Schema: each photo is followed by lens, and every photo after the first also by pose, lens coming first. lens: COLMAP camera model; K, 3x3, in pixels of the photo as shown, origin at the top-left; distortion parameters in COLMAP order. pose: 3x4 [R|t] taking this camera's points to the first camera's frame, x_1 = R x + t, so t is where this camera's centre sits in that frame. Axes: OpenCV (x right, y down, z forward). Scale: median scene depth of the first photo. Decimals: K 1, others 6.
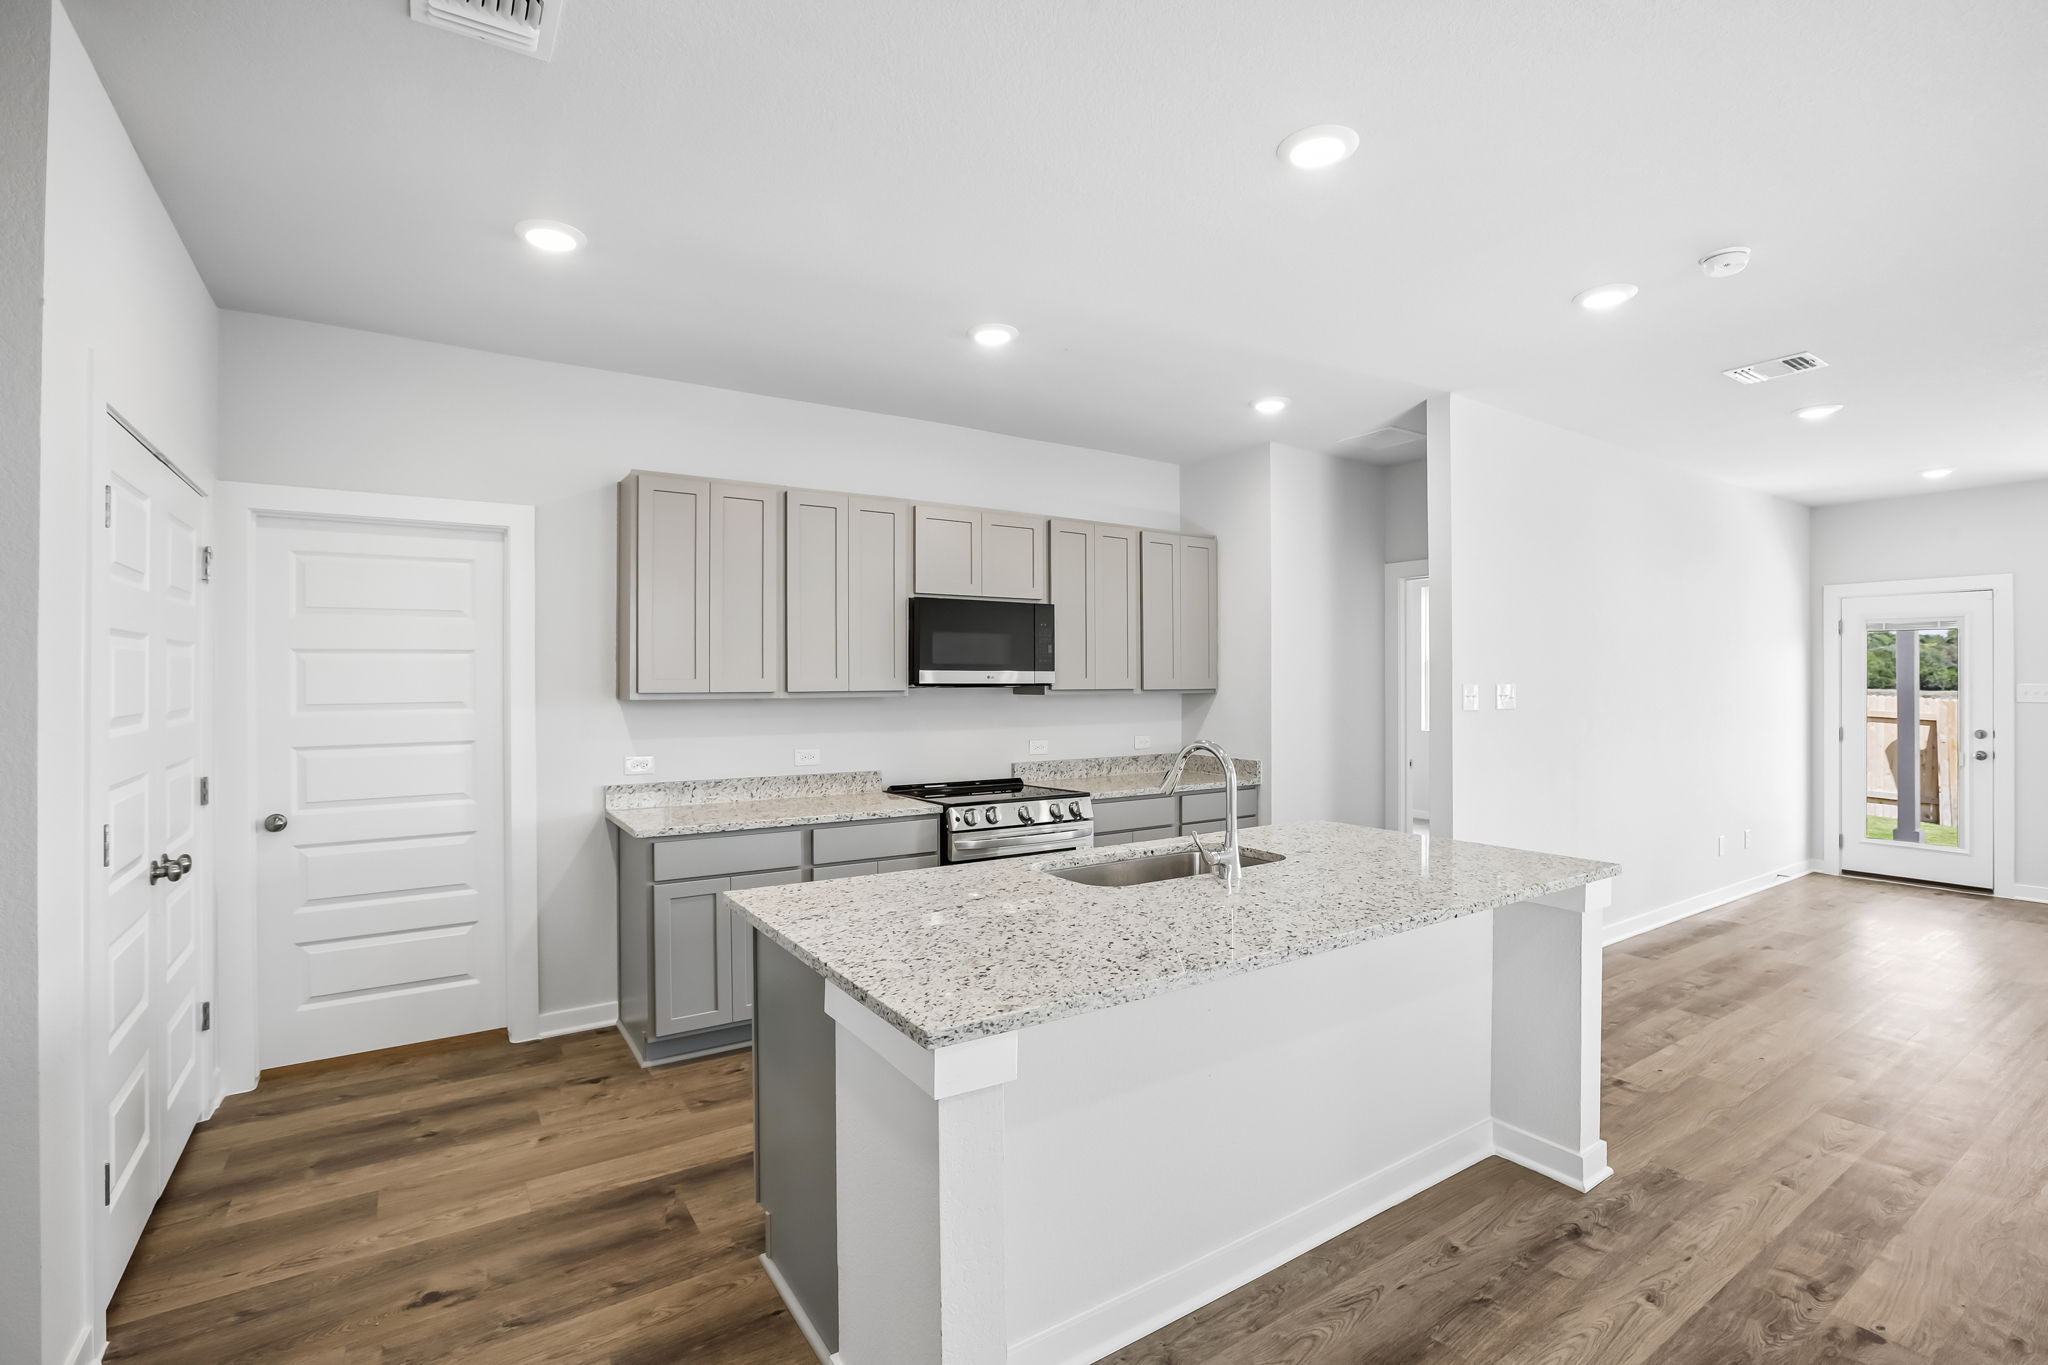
lens RADIAL K [[925.7, 0, 1013.6], [0, 925.7, 673.8], [0, 0, 1]] dist [-0.033191, 0.006478]
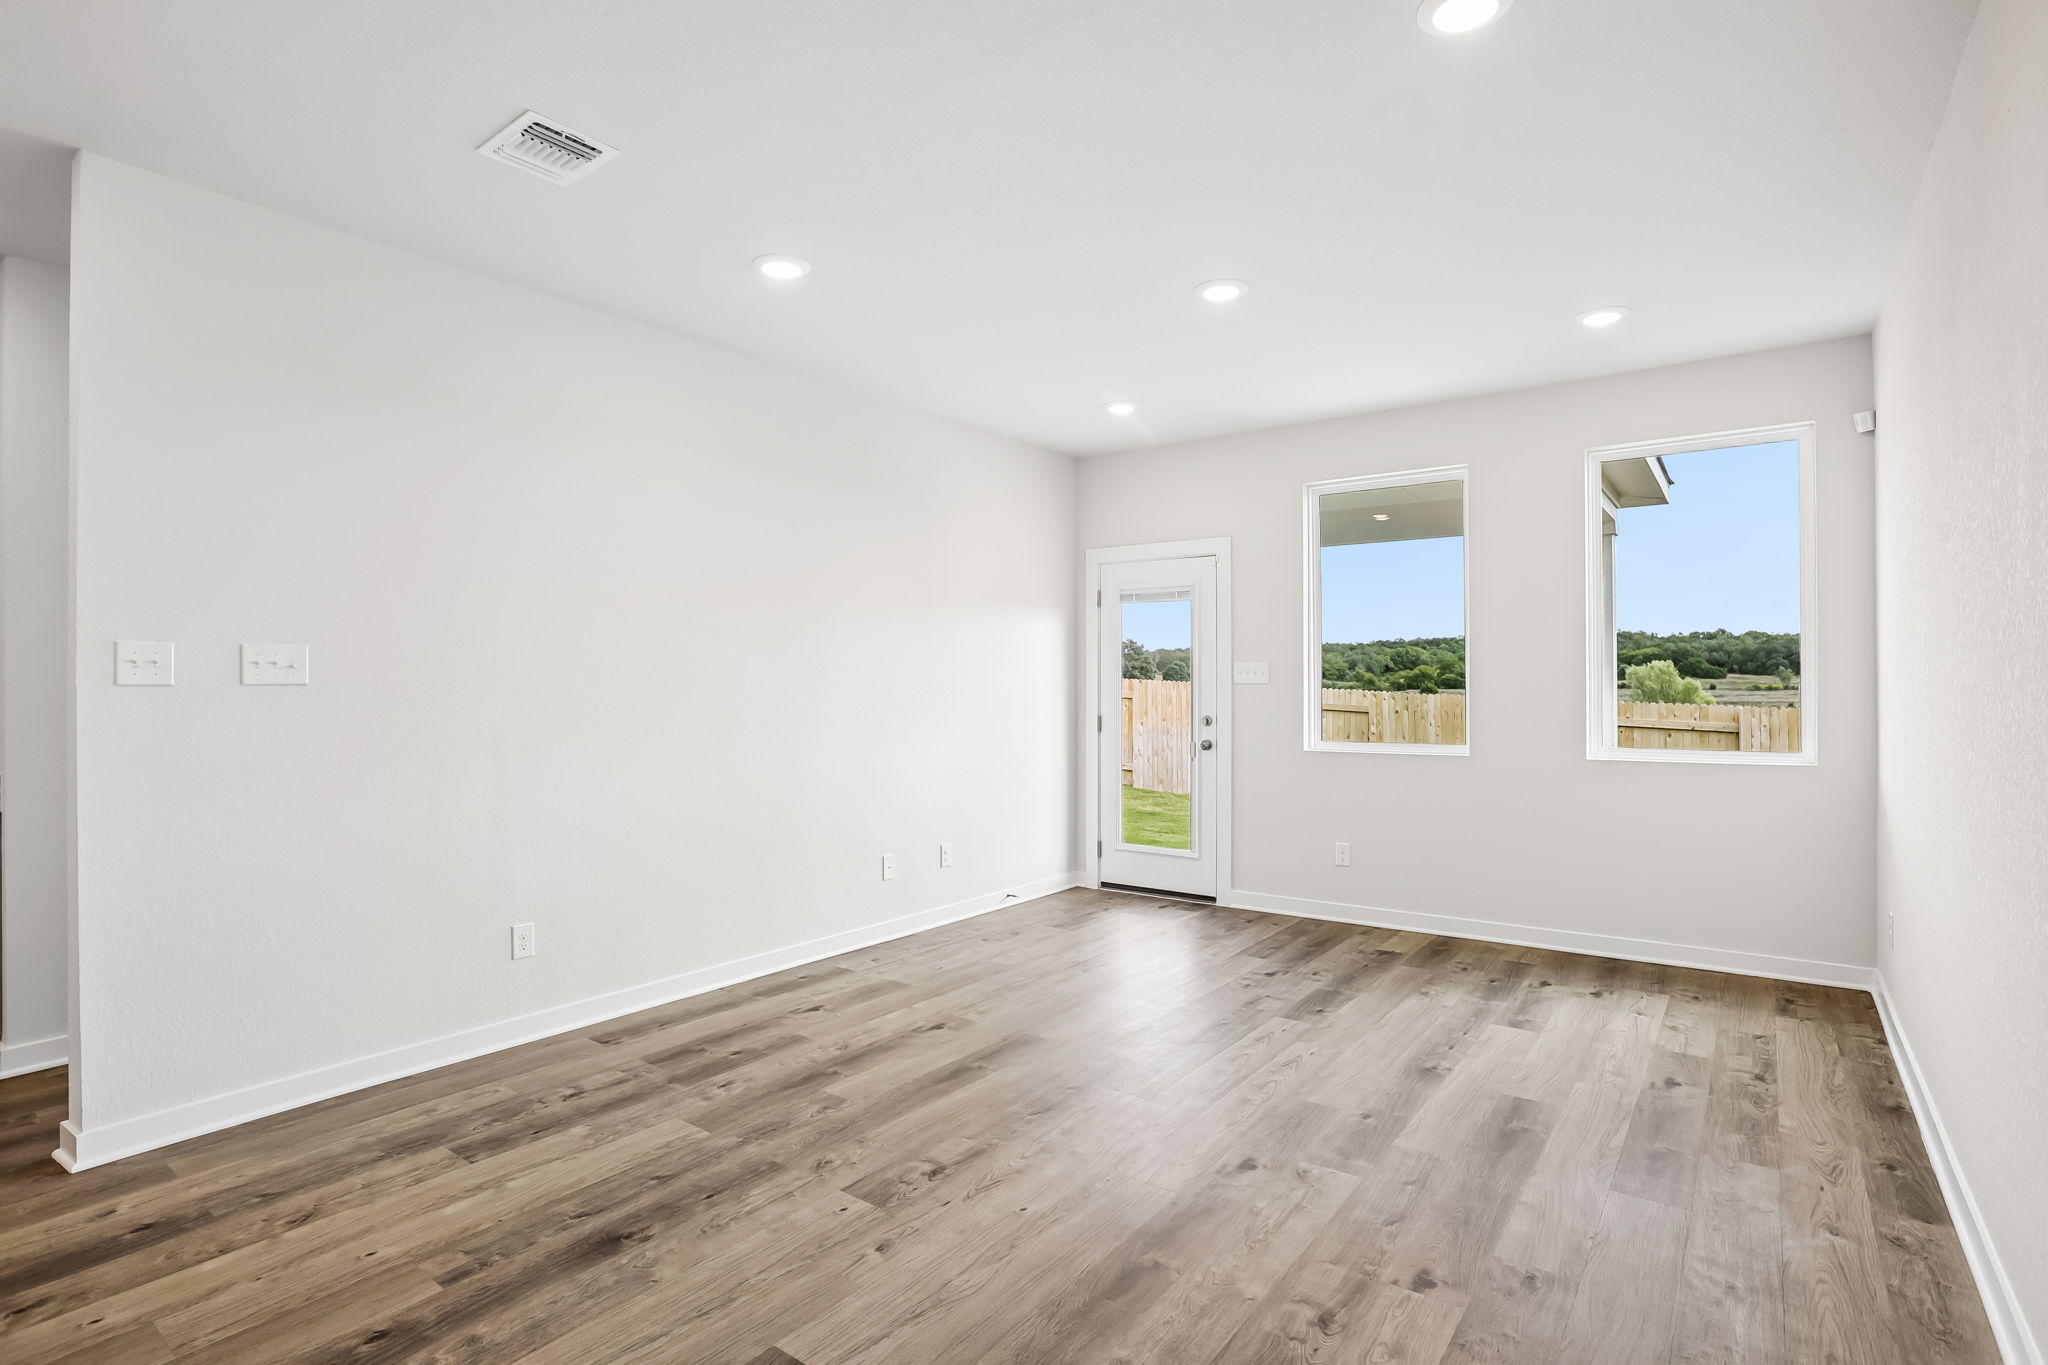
lens RADIAL K [[1013.7, 0, 1027.0], [0, 1013.7, 685.2], [0, 0, 1]] dist [-0.034393, 0.014350]
pose [[0.940755, -0.002823, 0.339074, 0.795442], [0.000551, 0.999977, 0.006799, 0.035783], [-0.339086, -0.006210, 0.940735, 0.184493]]
